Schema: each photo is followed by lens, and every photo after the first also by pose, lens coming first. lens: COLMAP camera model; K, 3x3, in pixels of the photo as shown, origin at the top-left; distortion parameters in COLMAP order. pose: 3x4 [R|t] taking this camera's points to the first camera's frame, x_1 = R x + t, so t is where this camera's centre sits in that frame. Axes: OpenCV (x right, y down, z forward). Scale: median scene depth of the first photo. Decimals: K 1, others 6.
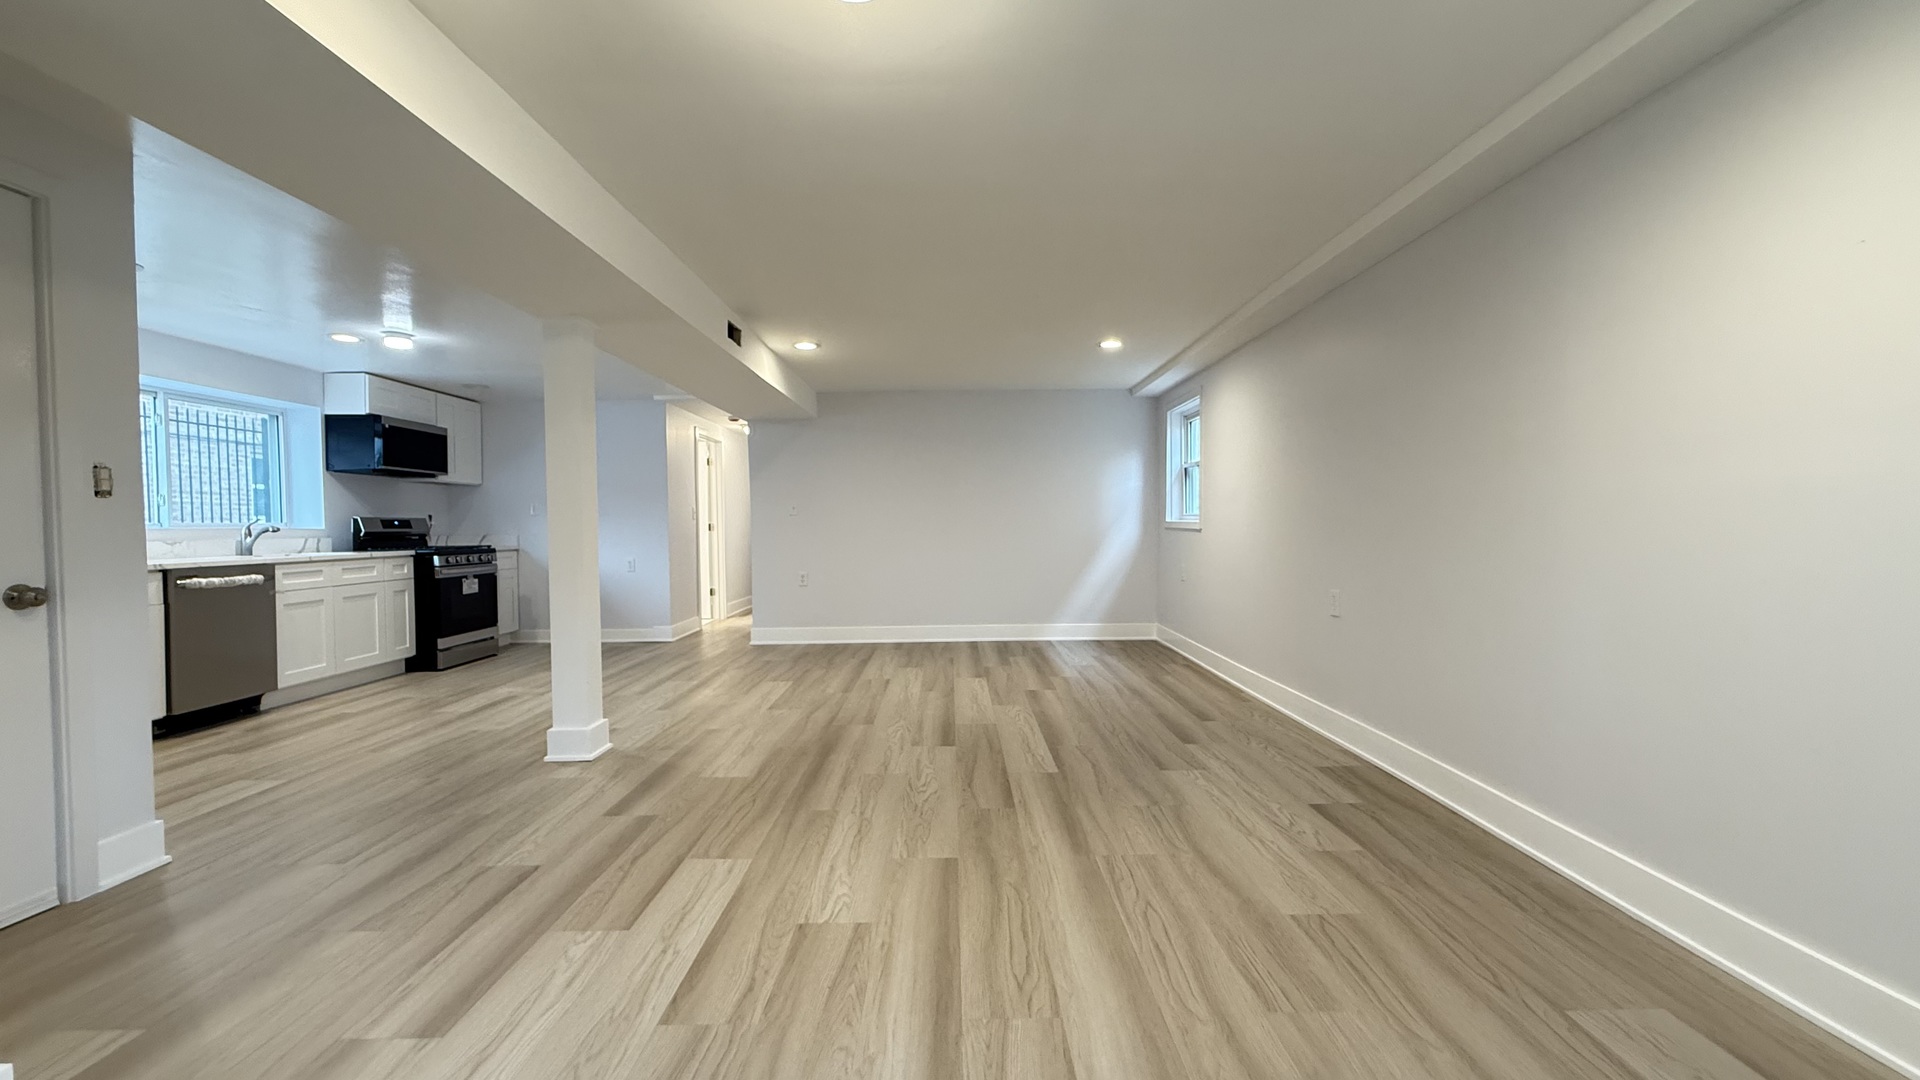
lens RADIAL K [[763.5, 0, 957.1], [0, 763.5, 541.8], [0, 0, 1]] dist [-0.000554, 0.000028]
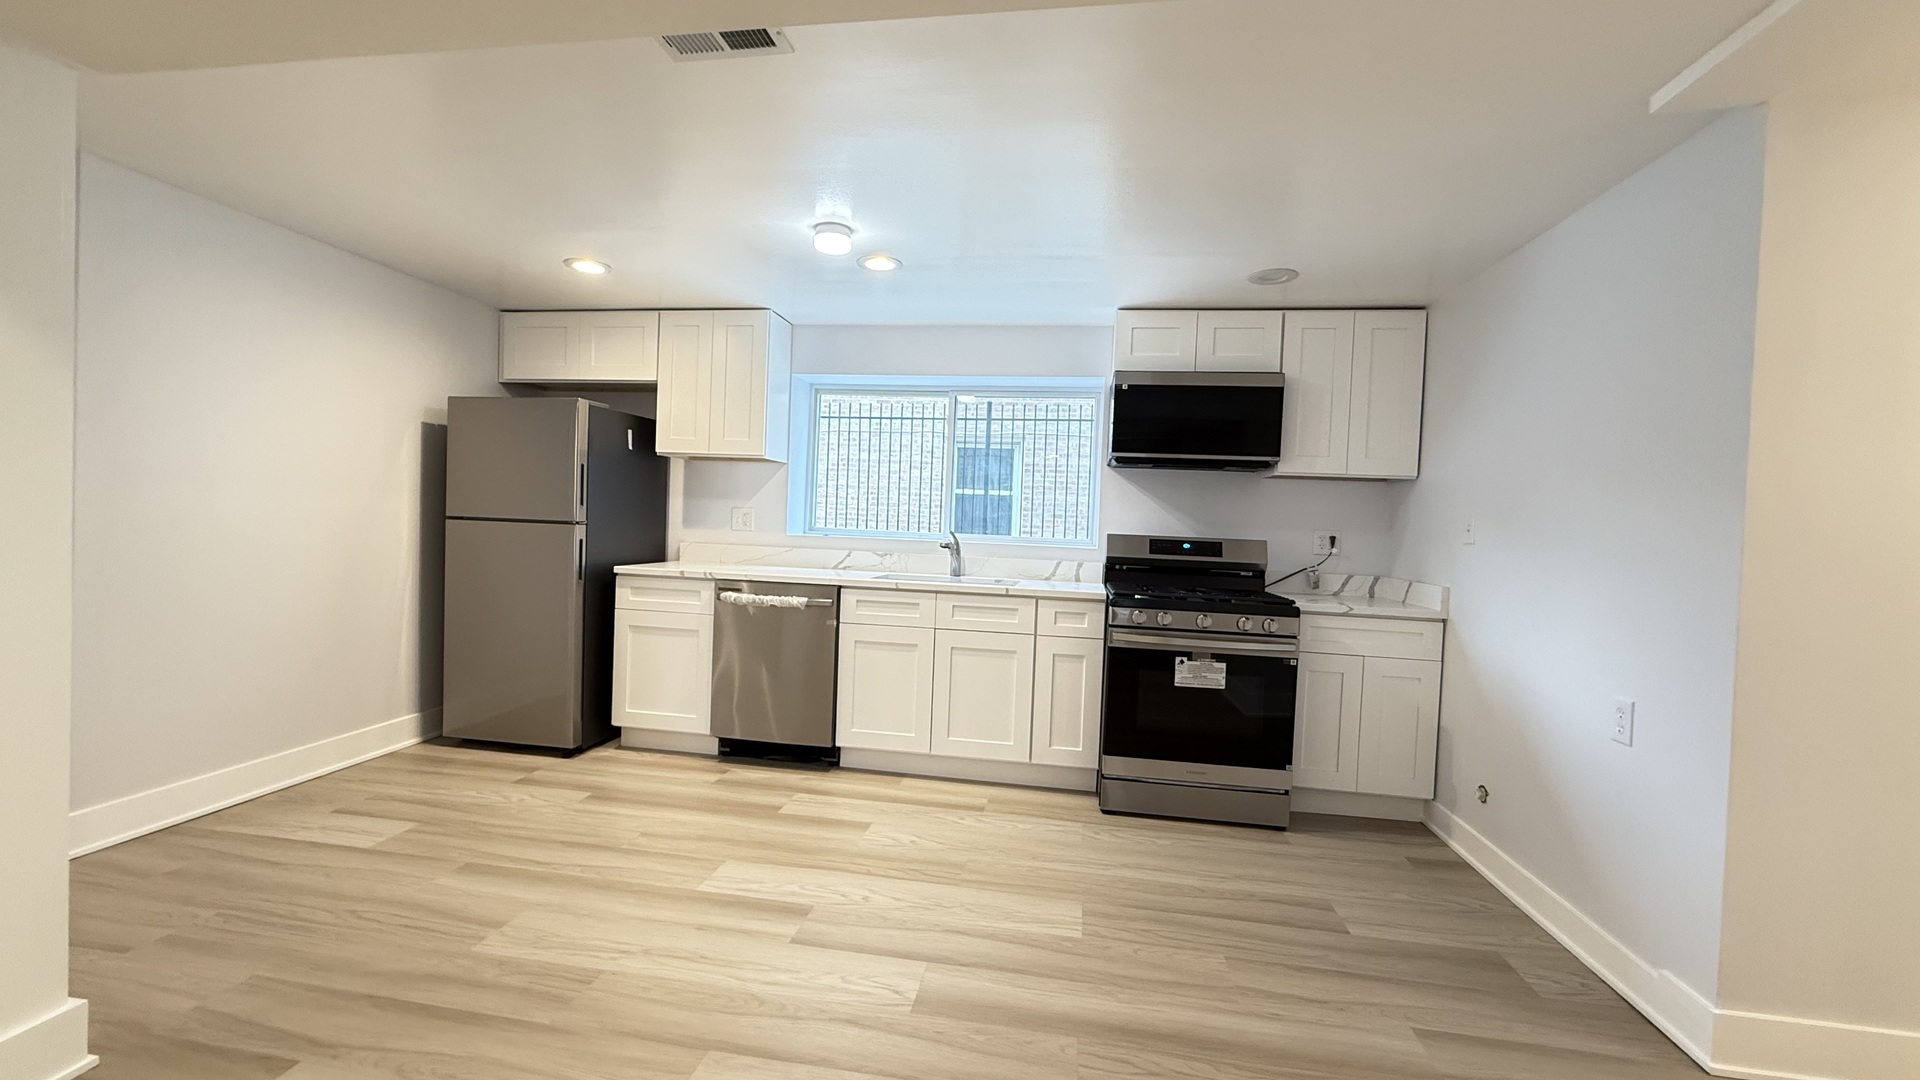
lens RADIAL K [[763.5, 0, 957.1], [0, 763.5, 541.8], [0, 0, 1]] dist [-0.000554, 0.000028]
pose [[-0.169691, 0.030720, -0.985018, -0.168697], [-0.060740, 0.997288, 0.041567, -0.066359], [0.983624, 0.066883, -0.167365, 1.450667]]
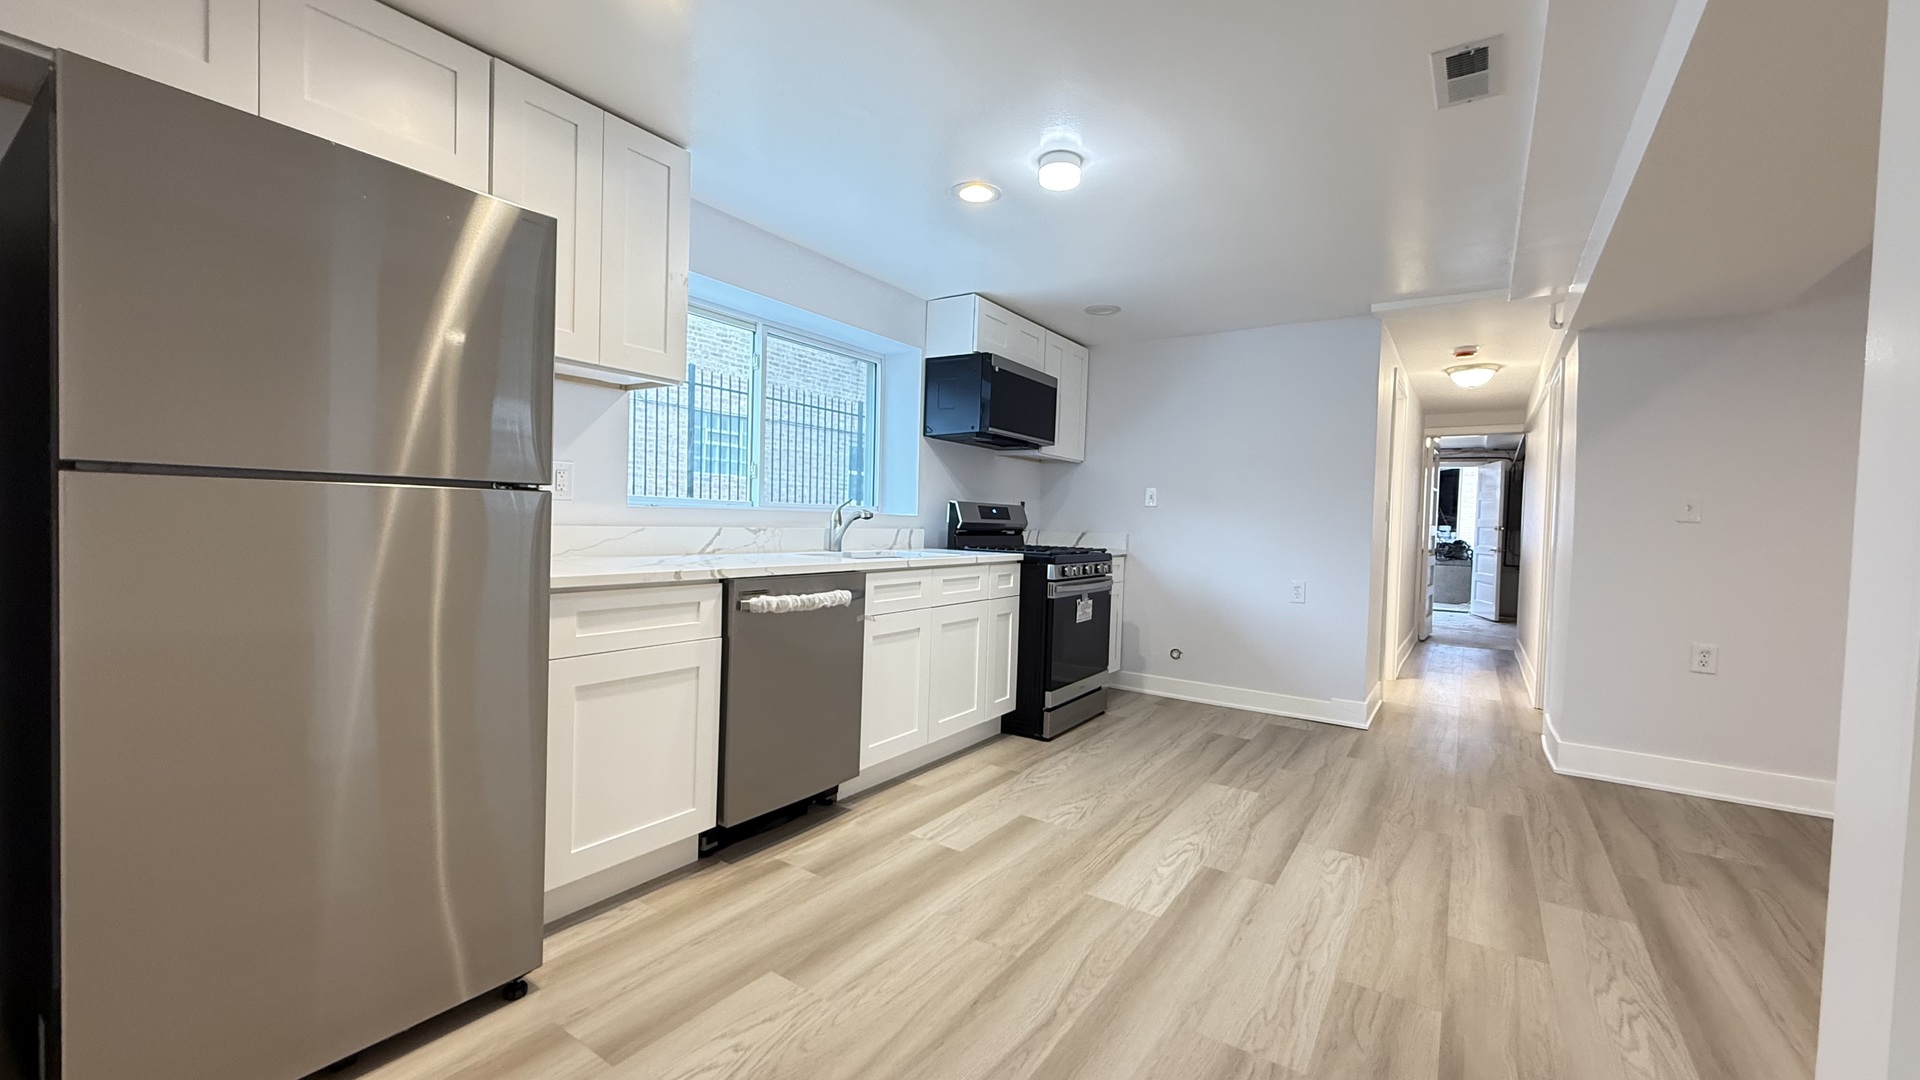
lens RADIAL K [[763.5, 0, 957.1], [0, 763.5, 541.8], [0, 0, 1]] dist [-0.000554, 0.000028]
pose [[0.823044, 0.054812, -0.565327, -0.565391], [-0.053136, 0.998398, 0.019442, -0.013277], [0.565487, 0.014037, 0.824638, 0.619569]]
